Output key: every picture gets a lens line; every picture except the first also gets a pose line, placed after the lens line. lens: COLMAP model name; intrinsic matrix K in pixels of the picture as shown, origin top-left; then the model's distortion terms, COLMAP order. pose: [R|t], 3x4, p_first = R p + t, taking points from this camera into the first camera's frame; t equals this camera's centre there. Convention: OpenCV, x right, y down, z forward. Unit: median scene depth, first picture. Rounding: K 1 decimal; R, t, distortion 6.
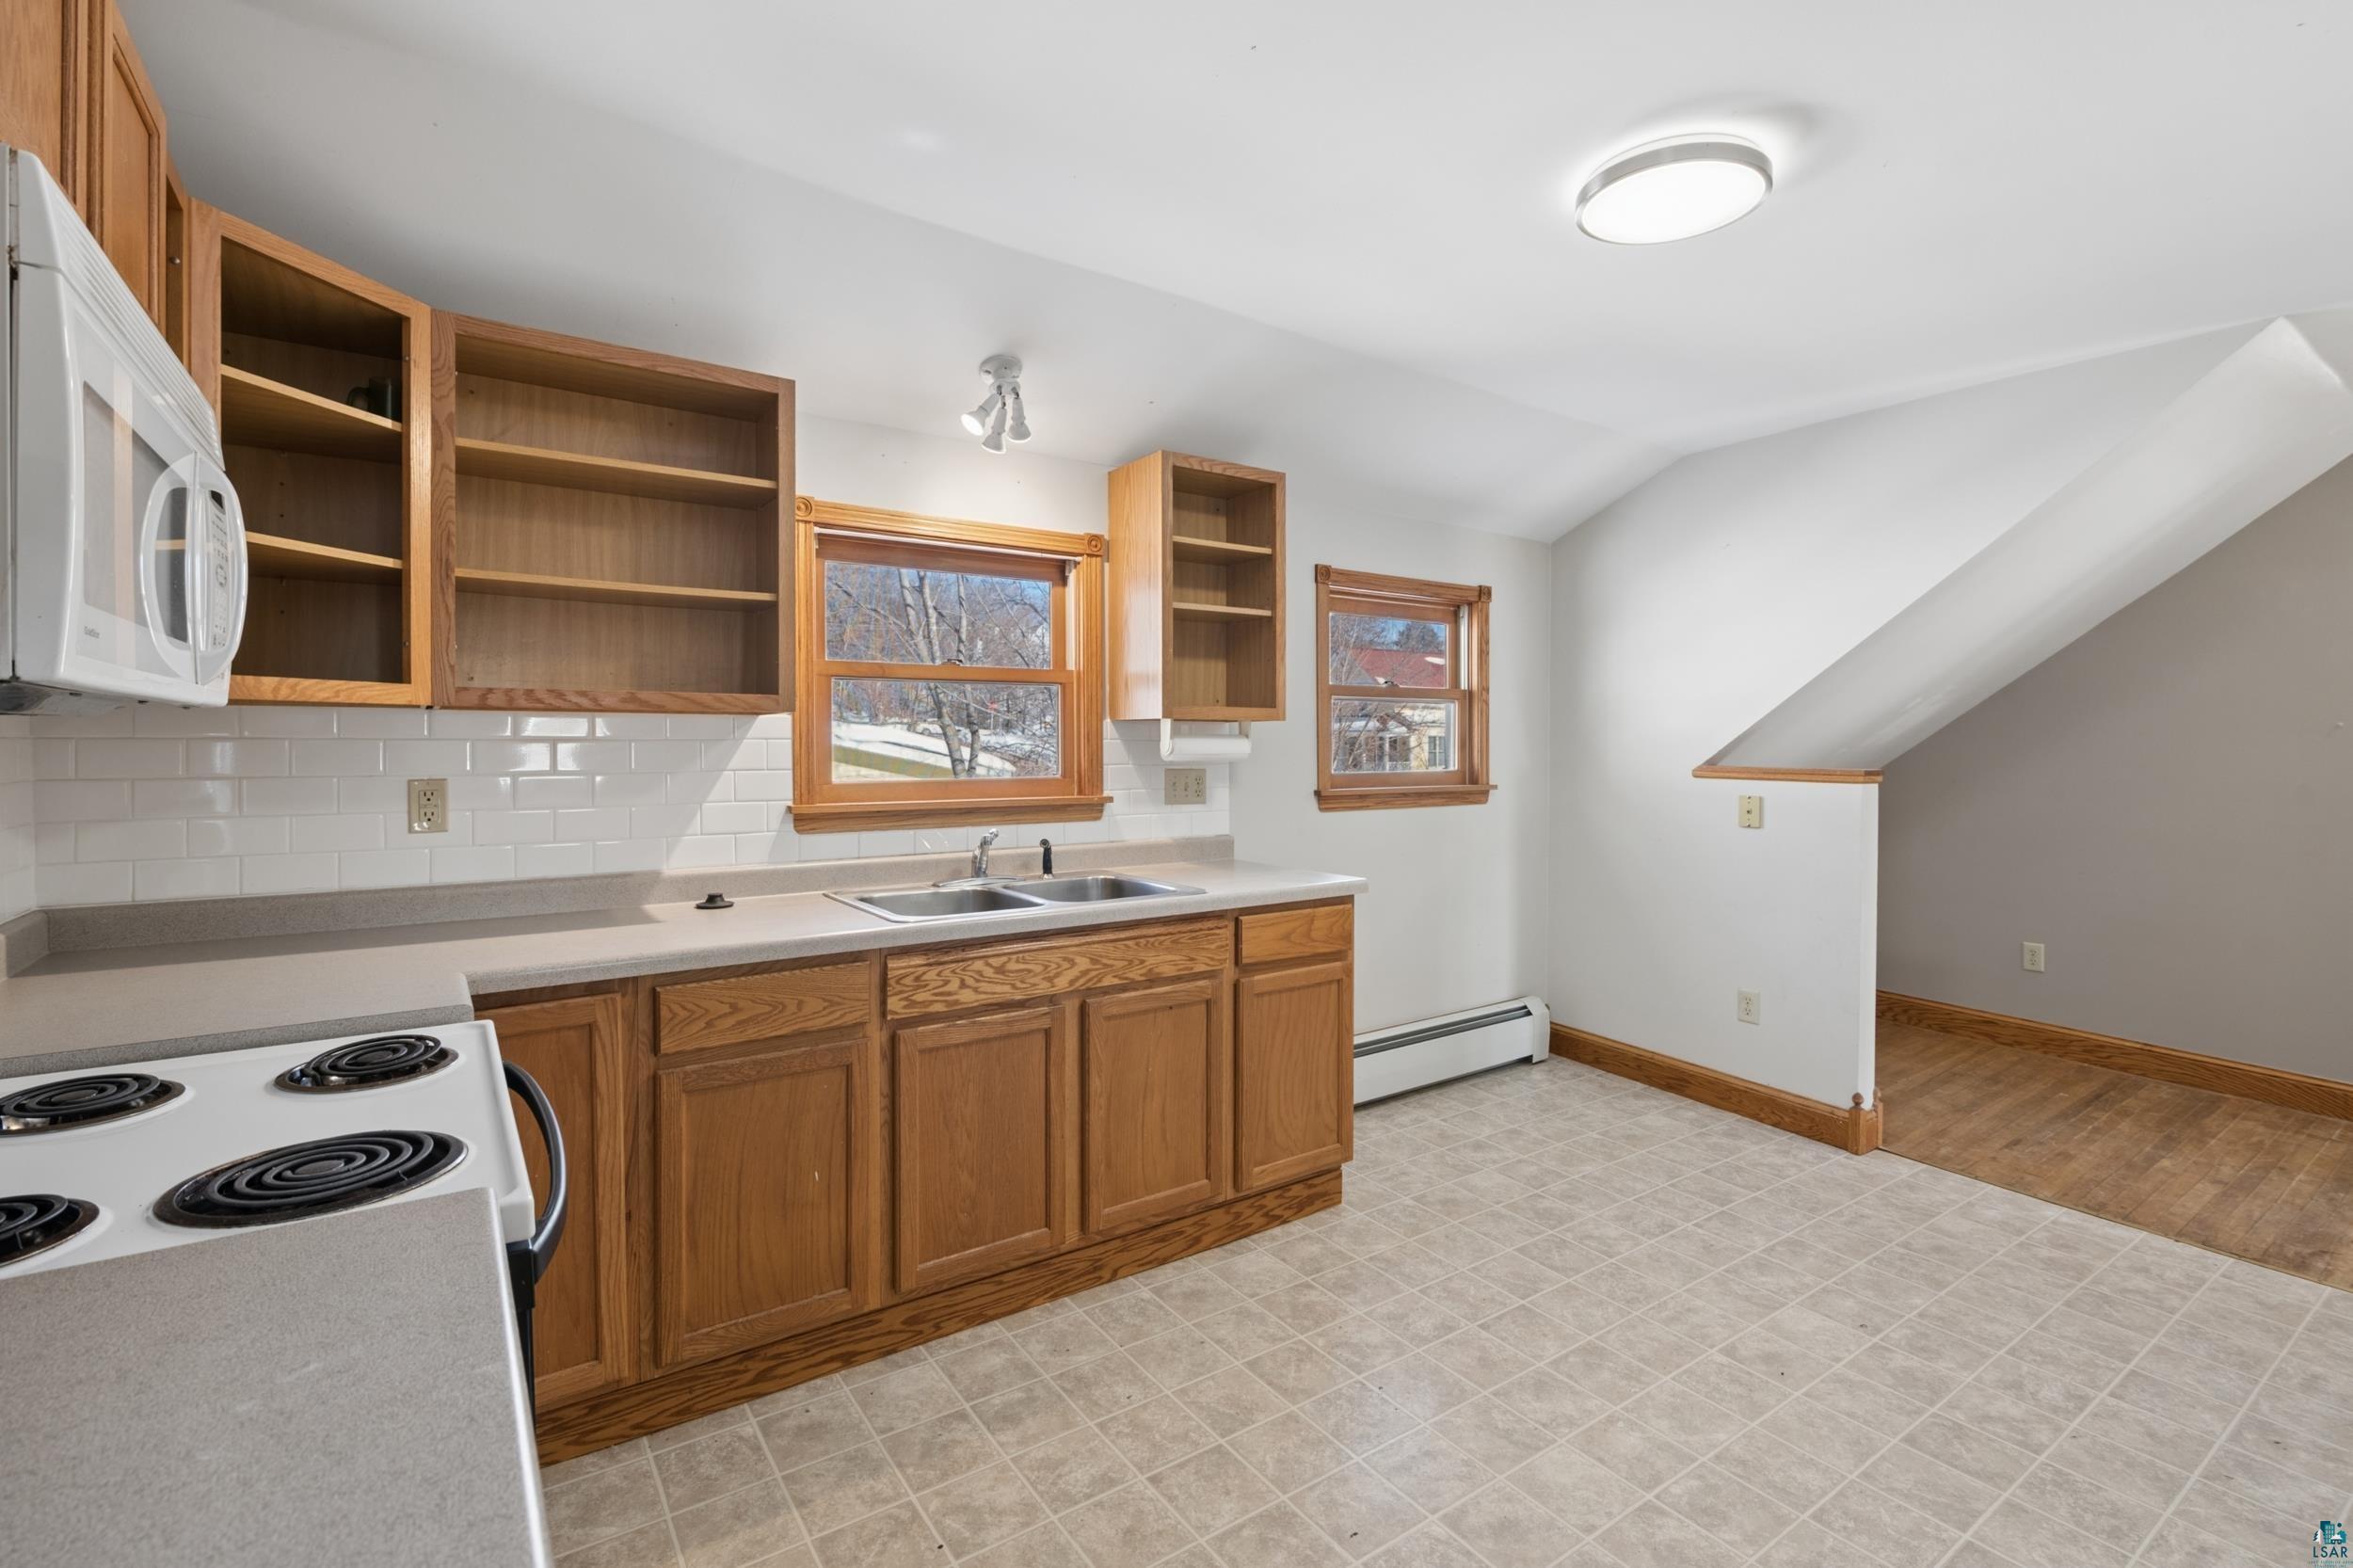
lens RADIAL K [[1147.6, 0, 1176.6], [0, 1147.6, 732.9], [0, 0, 1]] dist [0.001167, -0.000202]
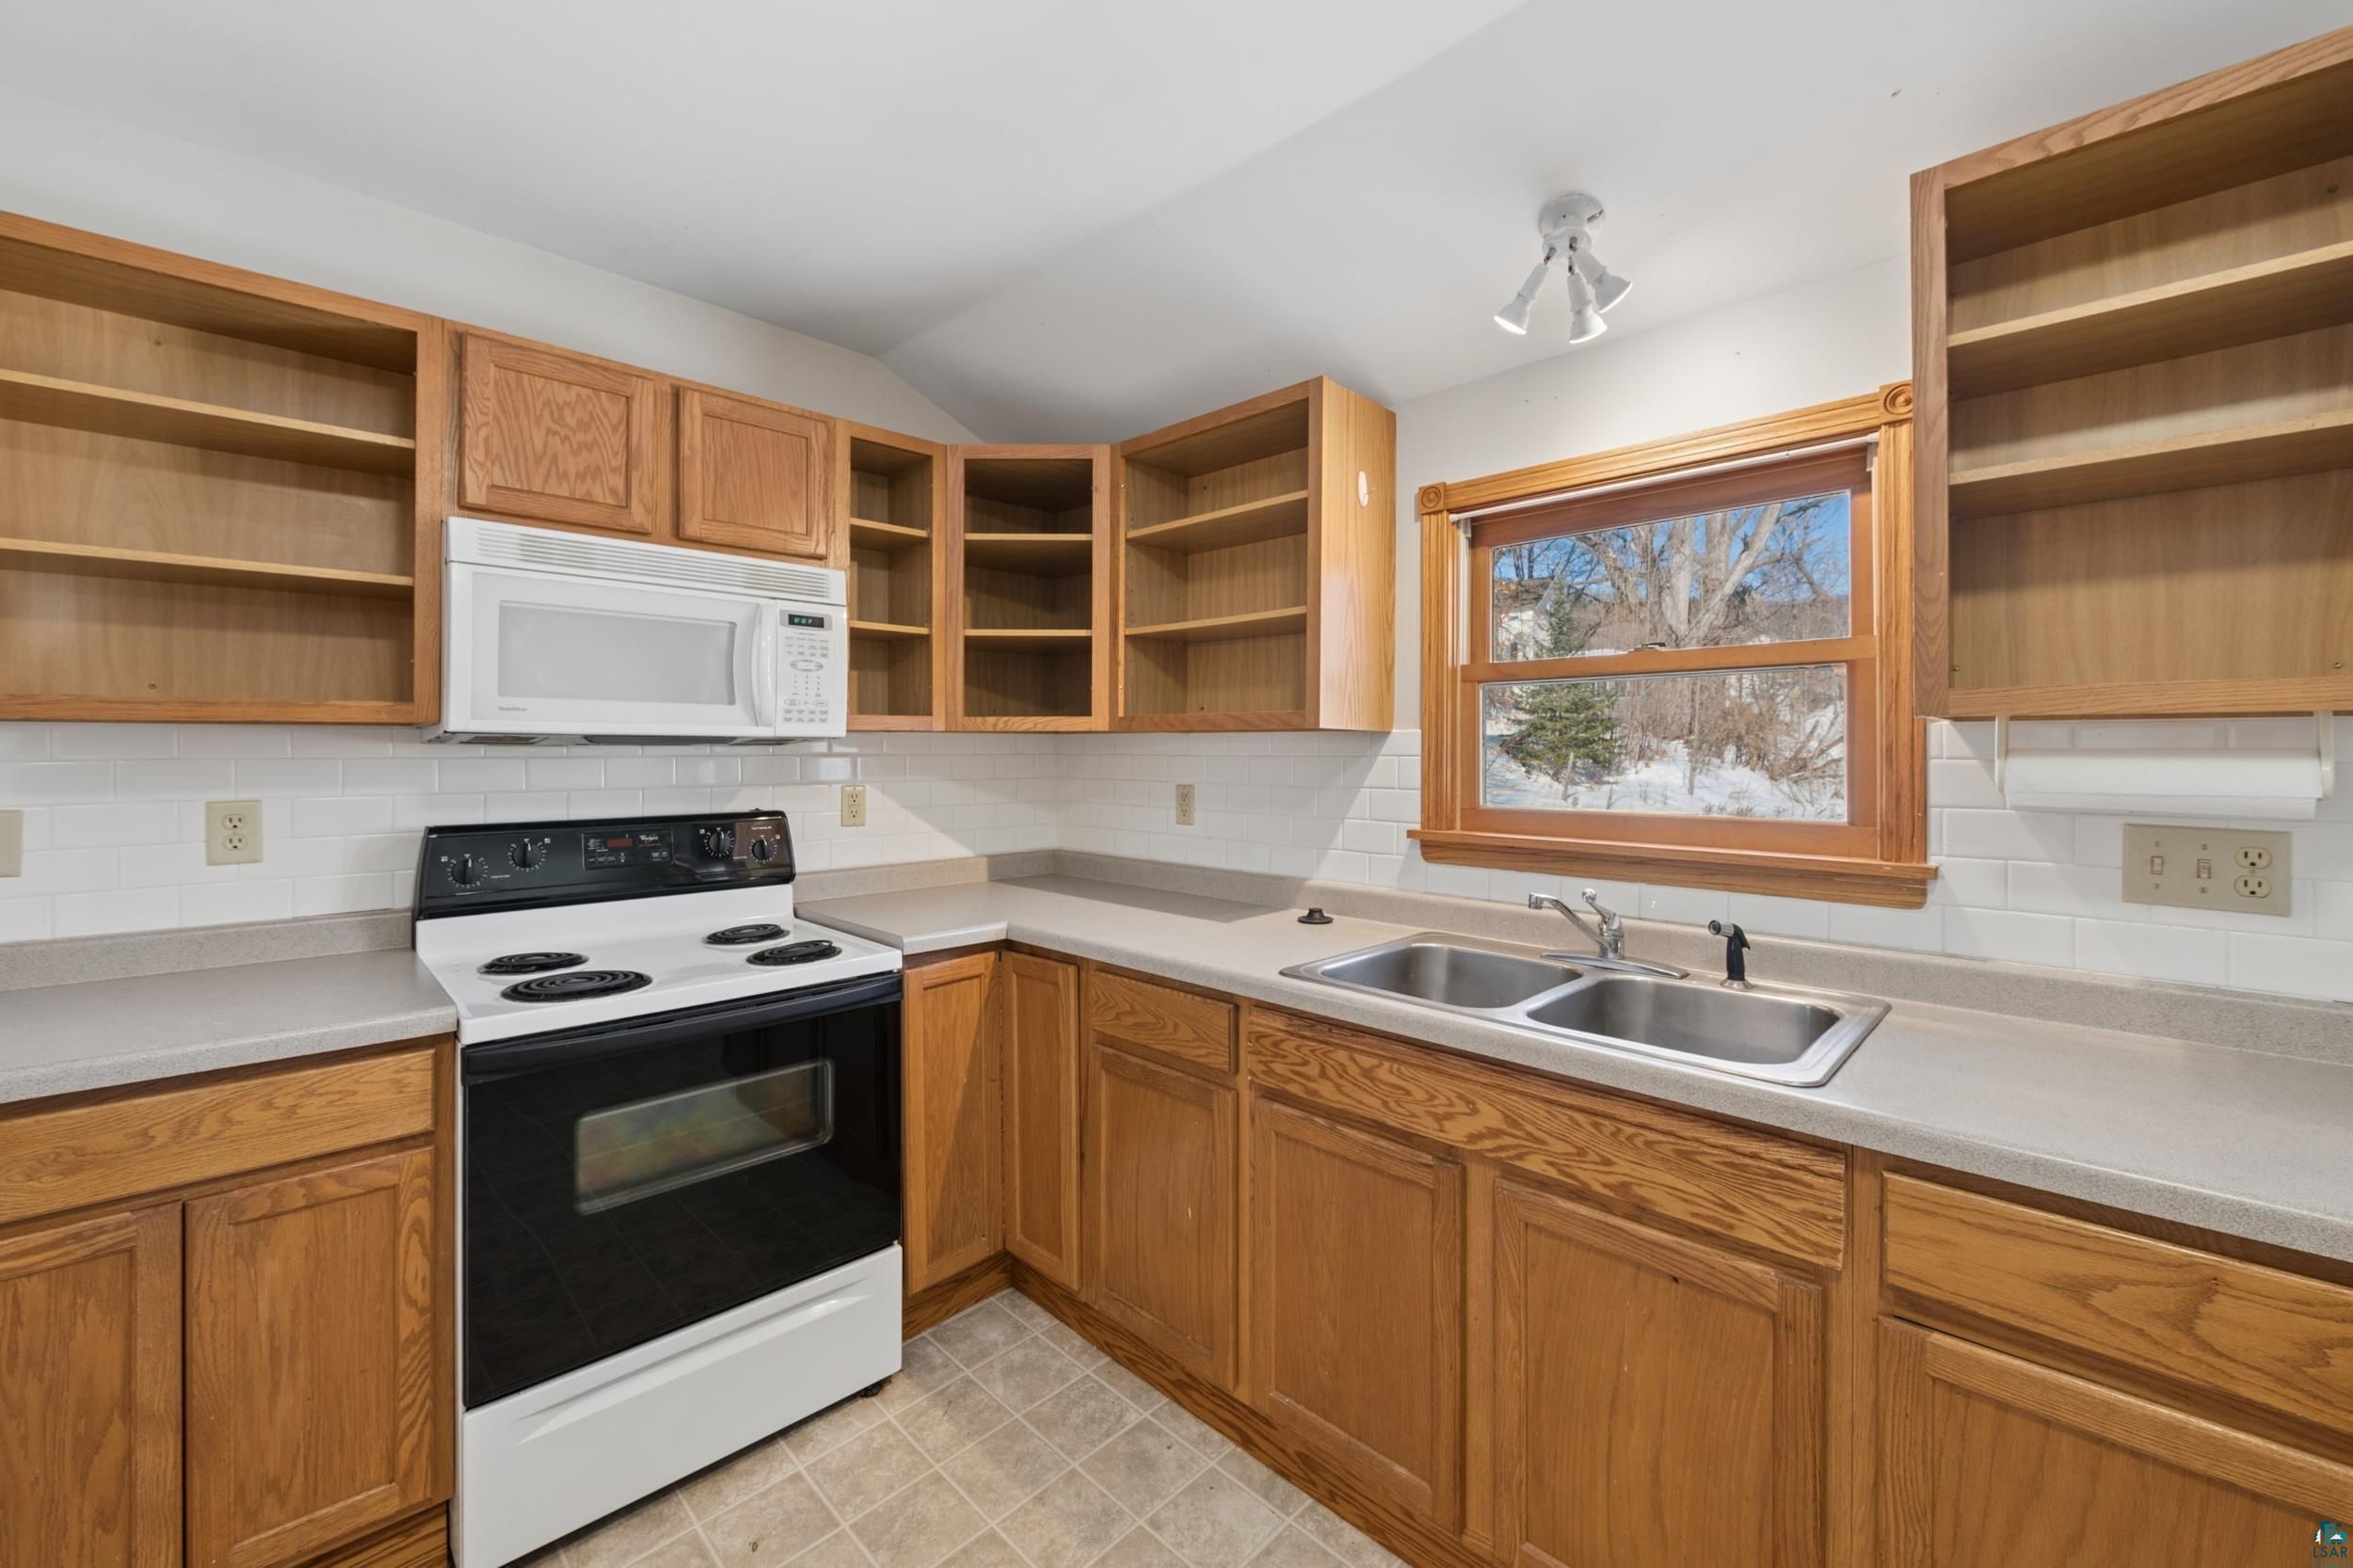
lens RADIAL K [[951.6, 0, 1177.9], [0, 951.6, 736.6], [0, 0, 1]] dist [-0.008896, -0.000660]
pose [[0.143030, -0.016748, -0.989577, 0.412449], [0.003192, 0.999859, -0.016460, 0.001888], [0.989713, -0.000804, 0.143064, 0.762332]]
